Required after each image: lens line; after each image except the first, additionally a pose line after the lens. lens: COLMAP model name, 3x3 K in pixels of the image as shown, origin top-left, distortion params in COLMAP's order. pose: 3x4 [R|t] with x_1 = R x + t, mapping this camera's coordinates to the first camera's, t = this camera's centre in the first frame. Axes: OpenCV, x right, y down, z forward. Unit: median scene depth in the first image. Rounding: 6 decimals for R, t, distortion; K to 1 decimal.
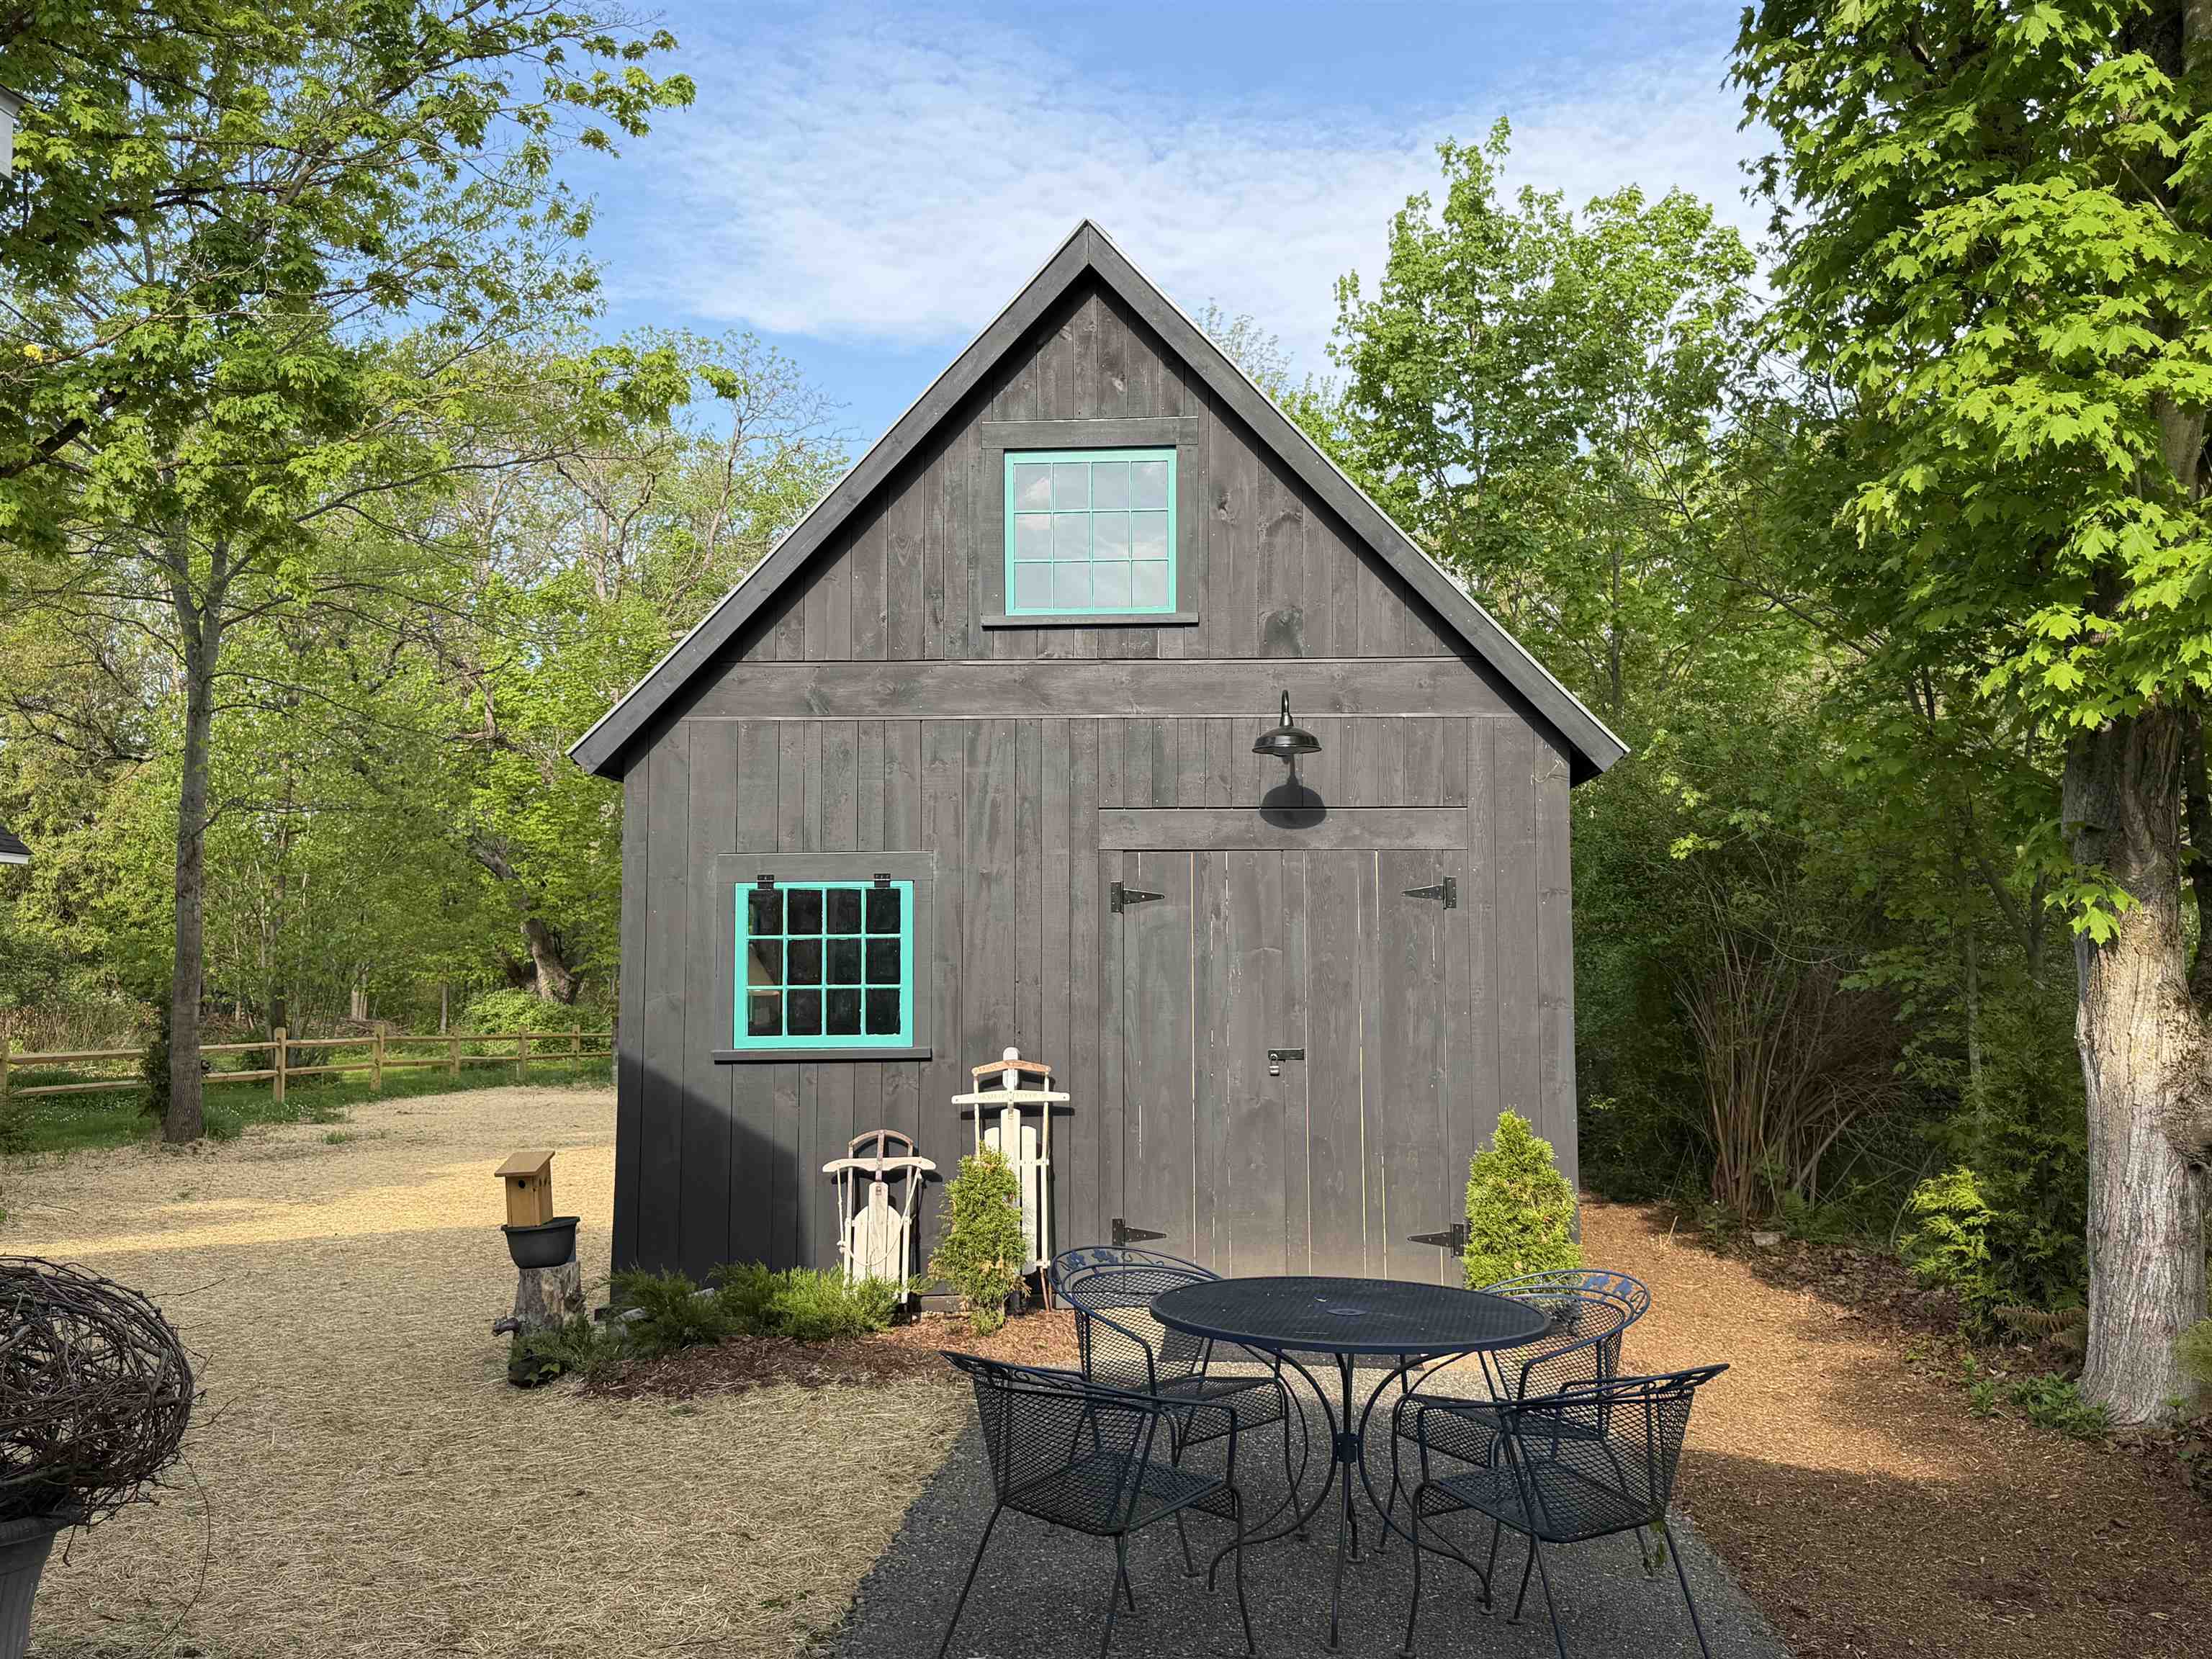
lens RADIAL K [[1990.1, 0, 1106.0], [0, 1990.1, 829.5], [0, 0, 1]] dist [0.088431, -0.001504]
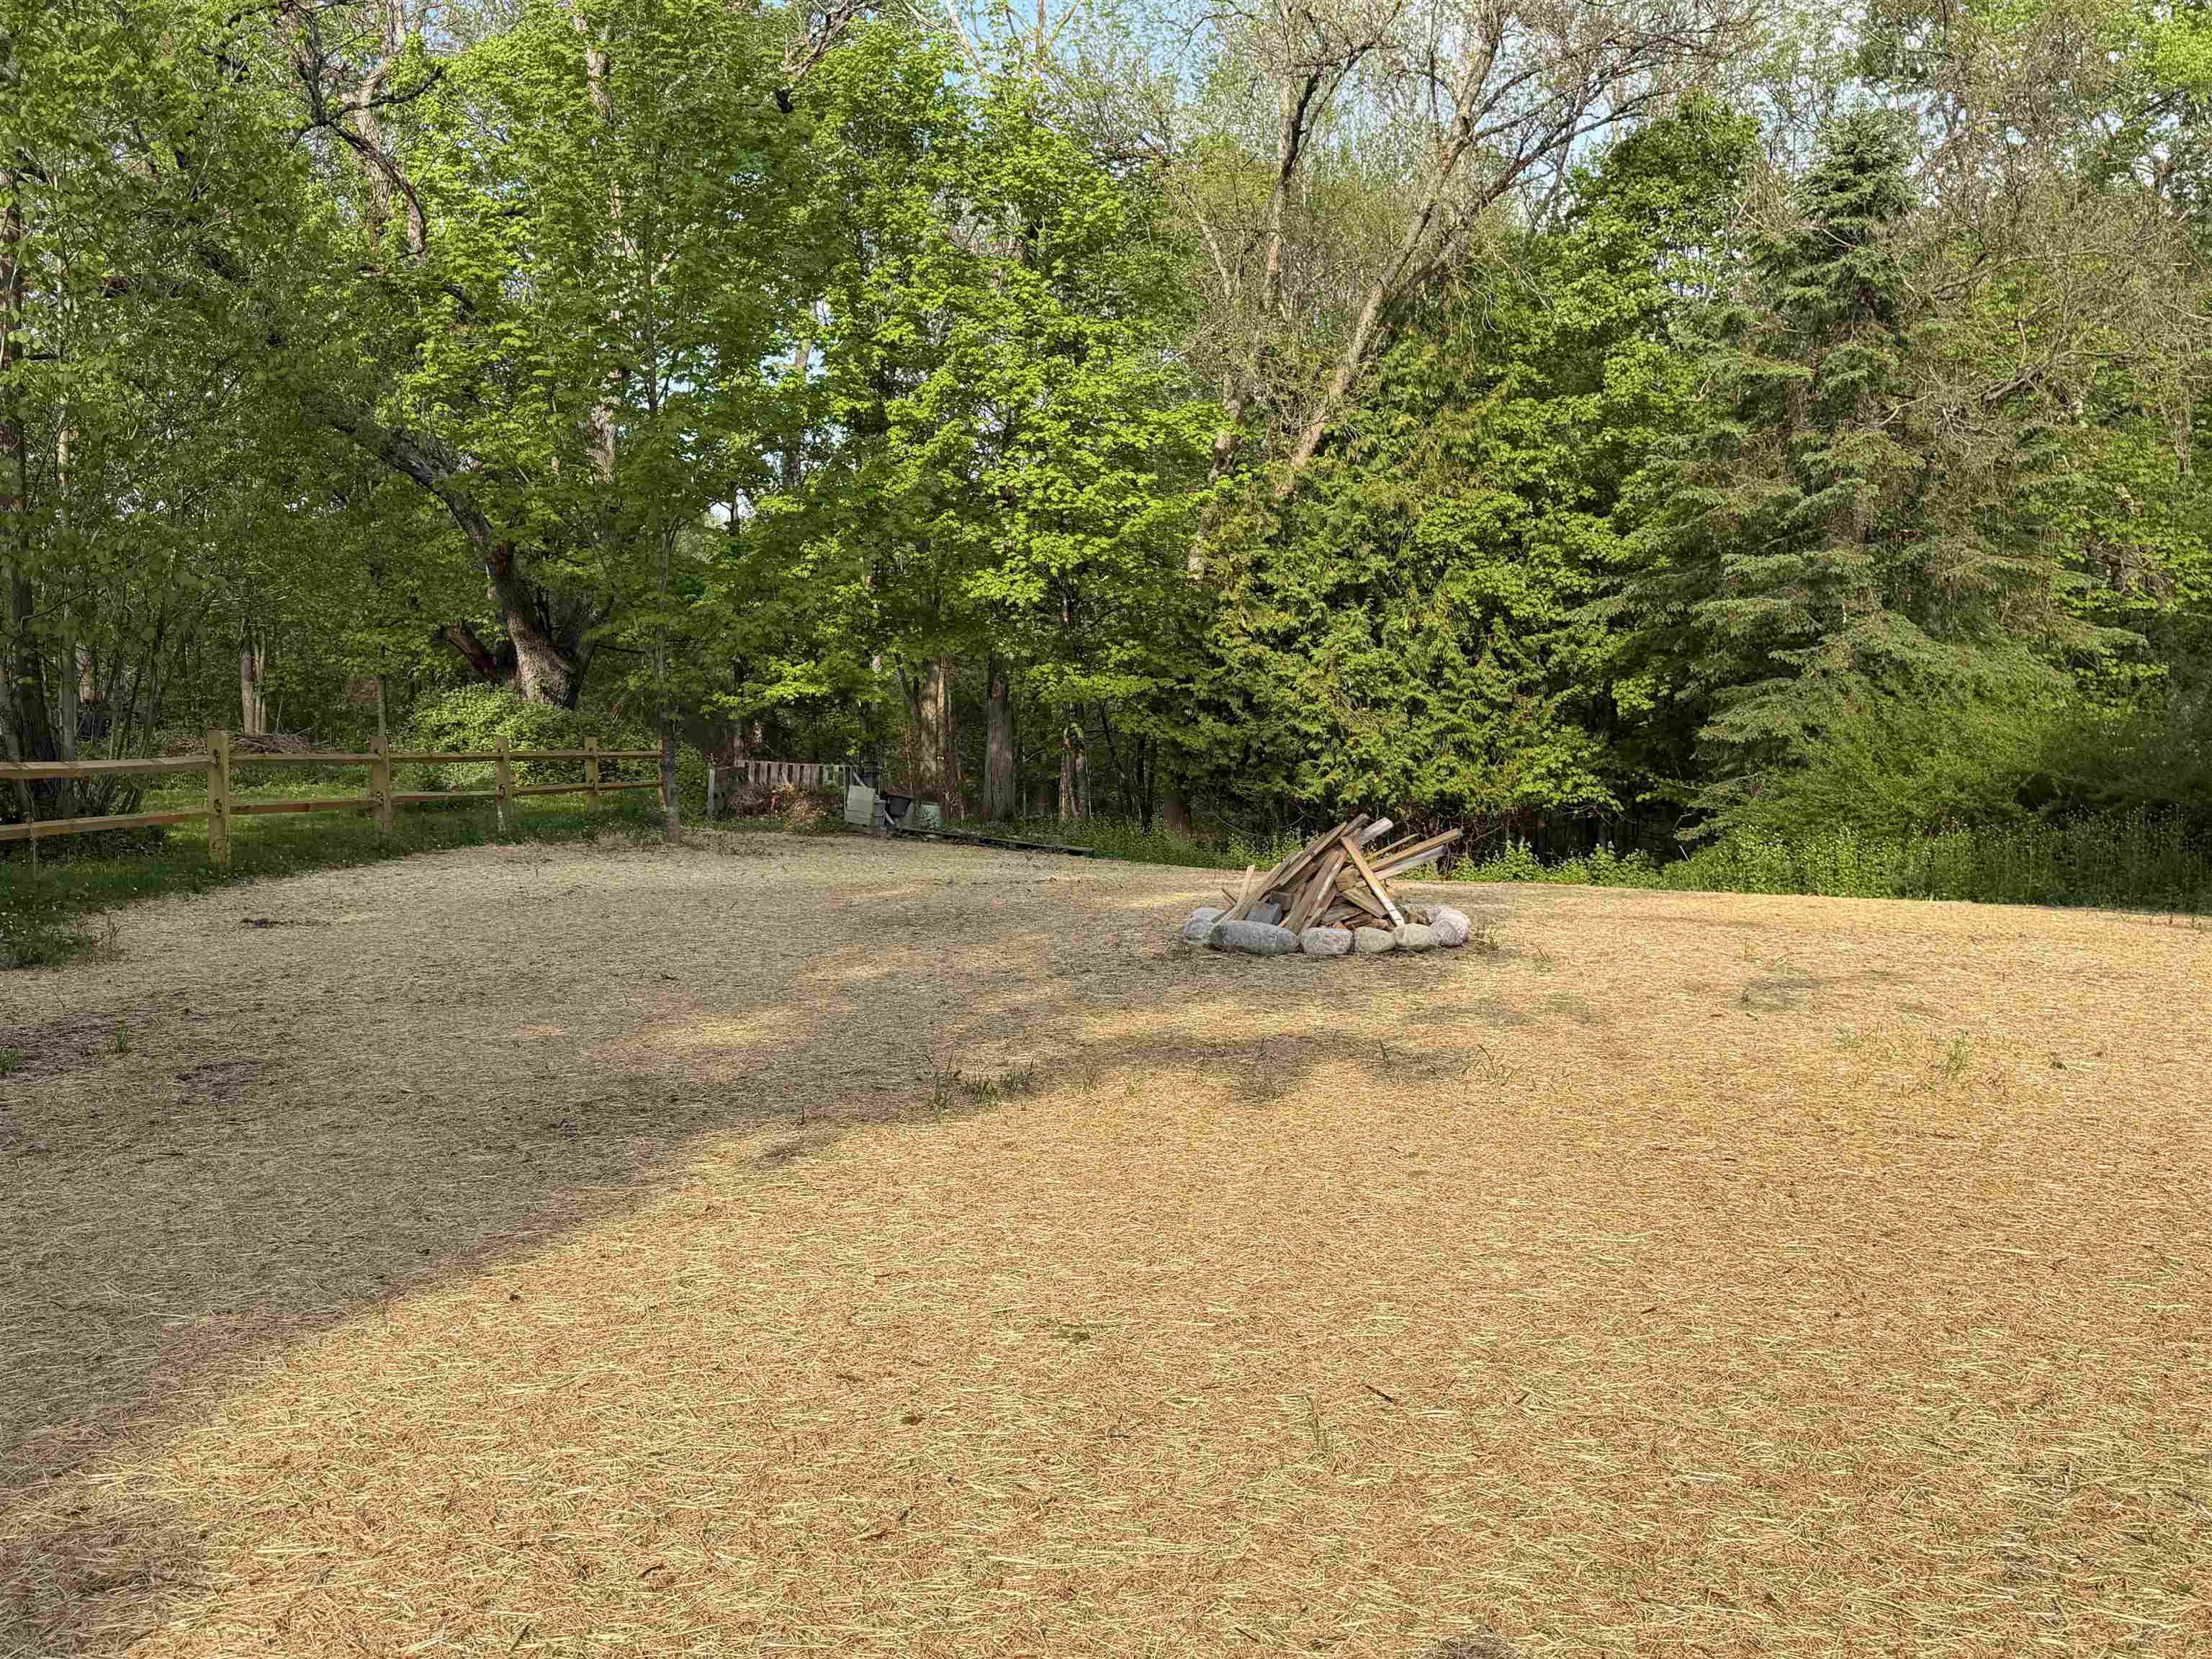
lens RADIAL K [[2008.2, 0, 1108.7], [0, 2008.2, 841.6], [0, 0, 1]] dist [0.125513, -0.256299]
pose [[0.999880, -0.008907, 0.012671, -0.157199], [0.006974, 0.989384, 0.145155, 0.055576], [-0.013829, -0.145049, 0.989328, 0.526349]]
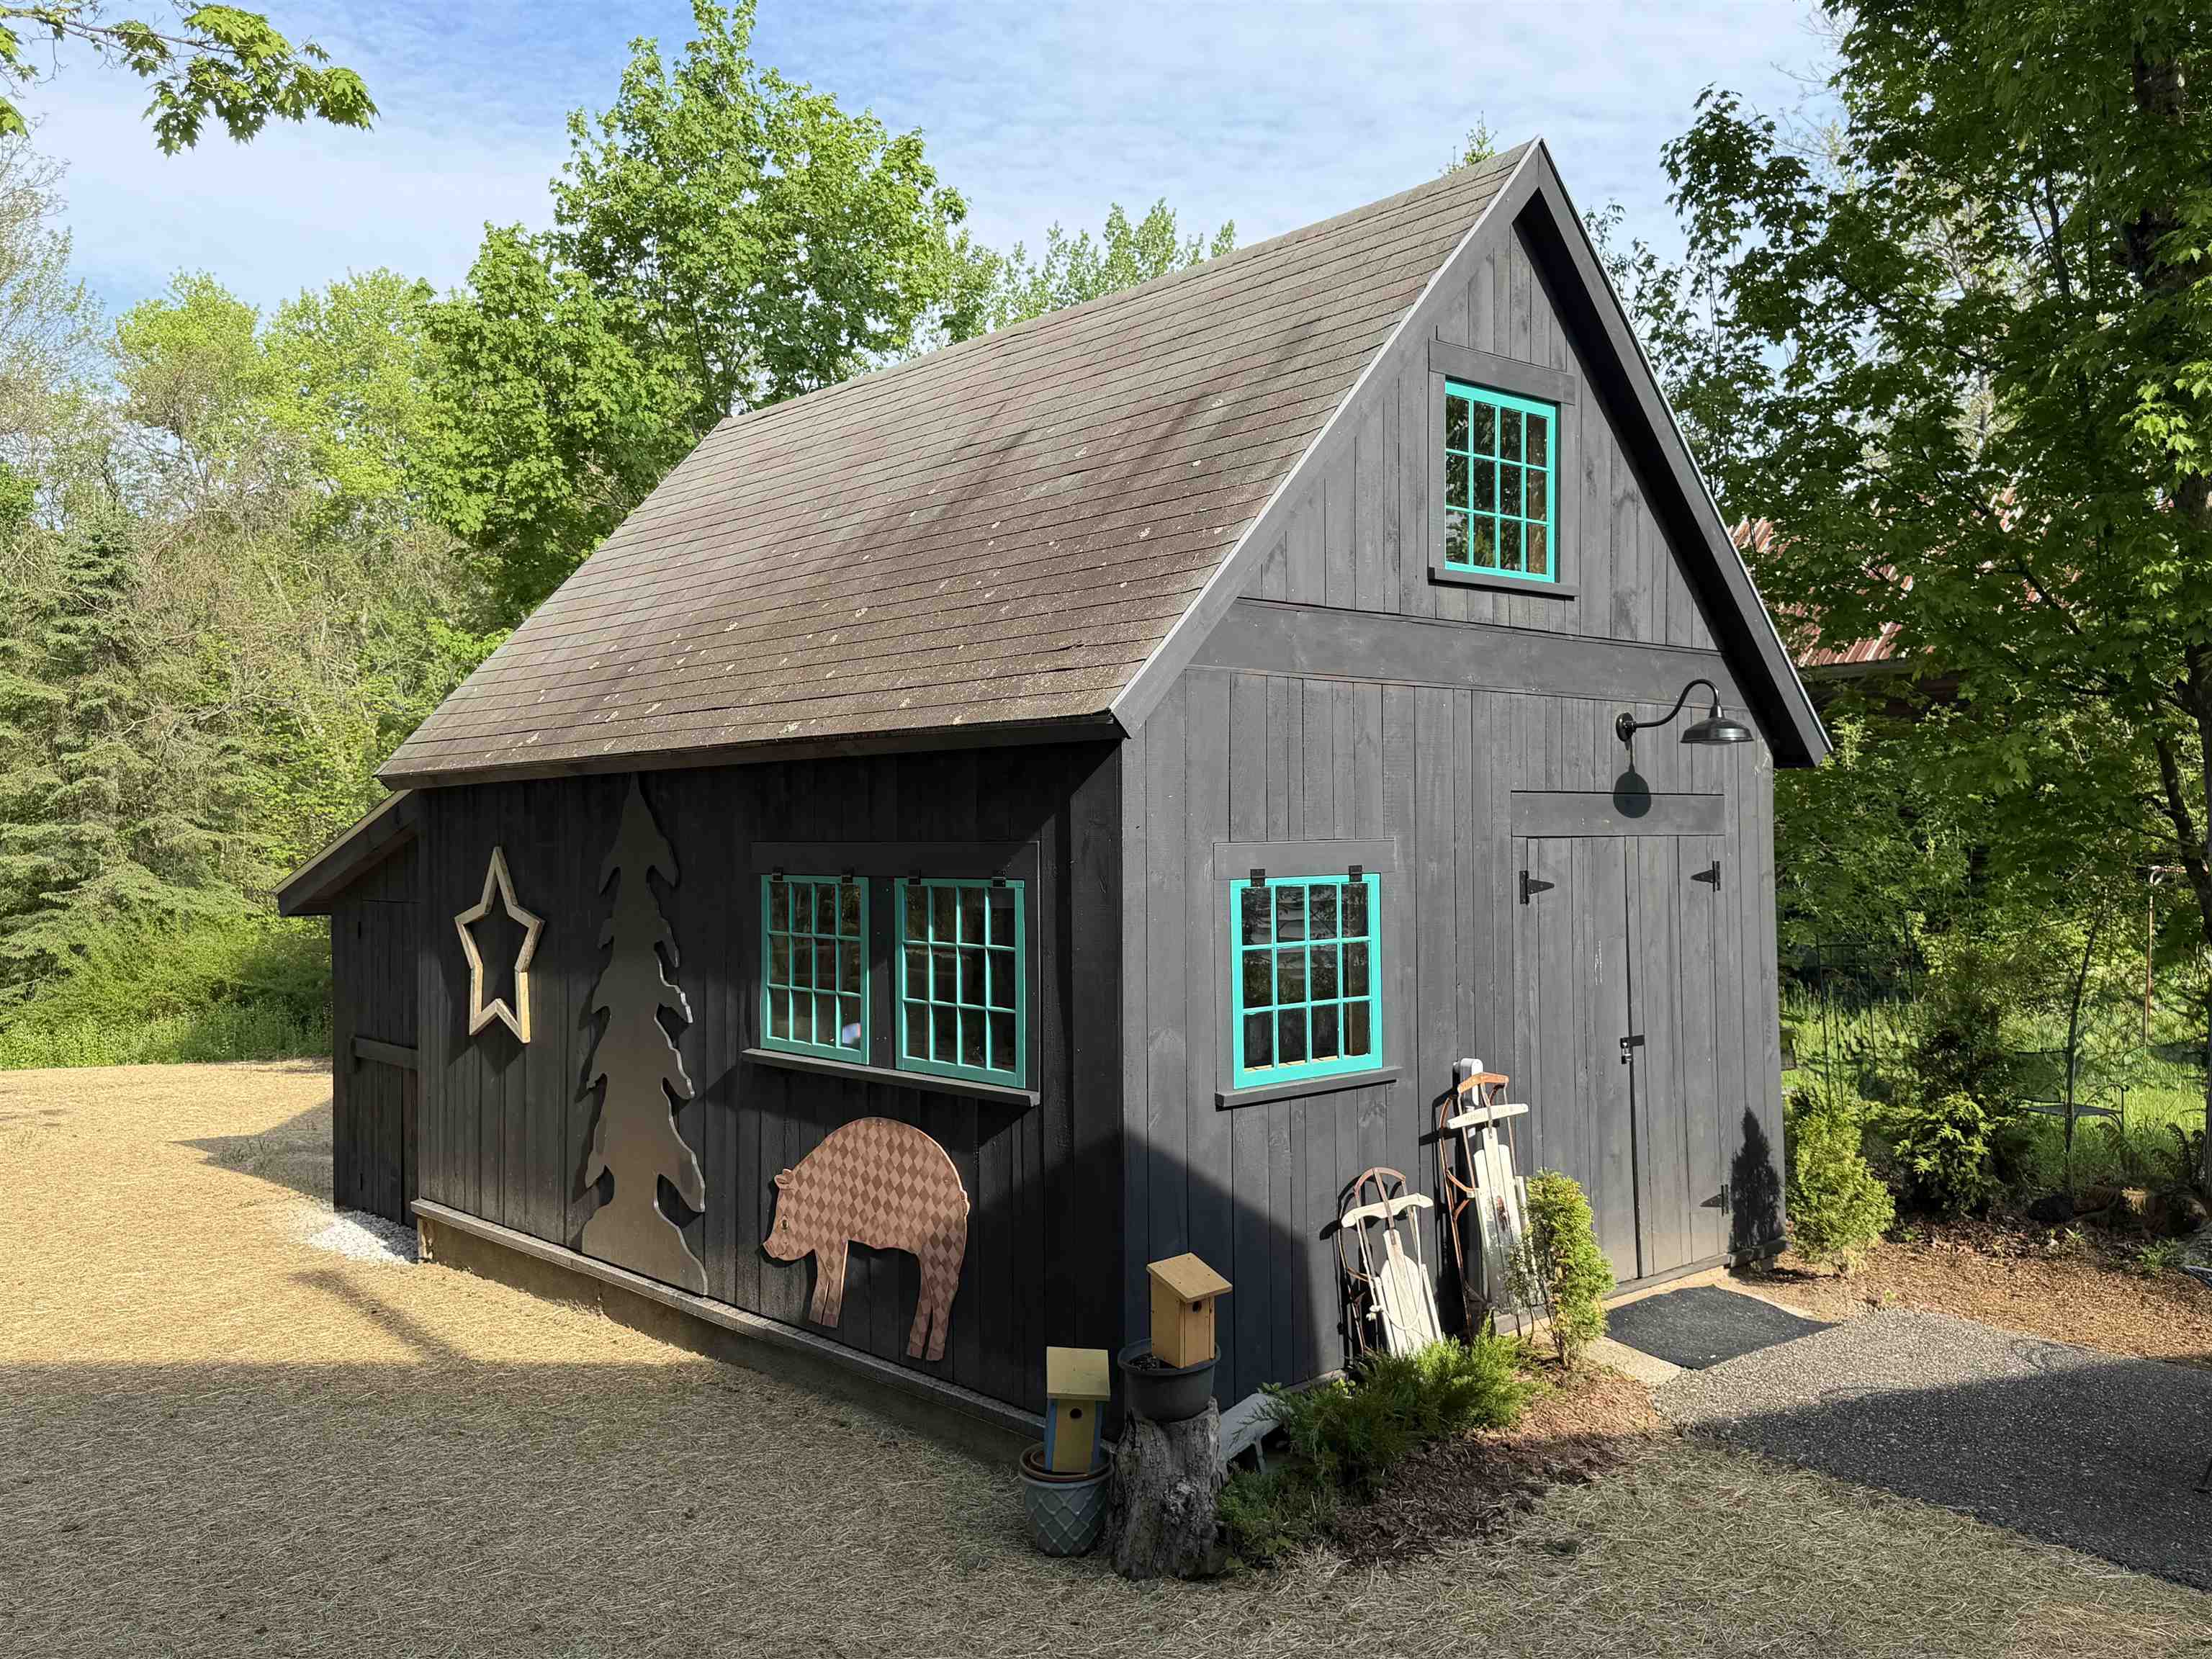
lens RADIAL K [[1913.4, 0, 1106.0], [0, 1913.4, 829.5], [0, 0, 1]] dist [0.047931, -0.001971]
pose [[0.707562, -0.003363, 0.706643, -0.226460], [-0.038936, 0.998284, 0.043737, -0.007323], [-0.705578, -0.058460, 0.706217, 0.149899]]
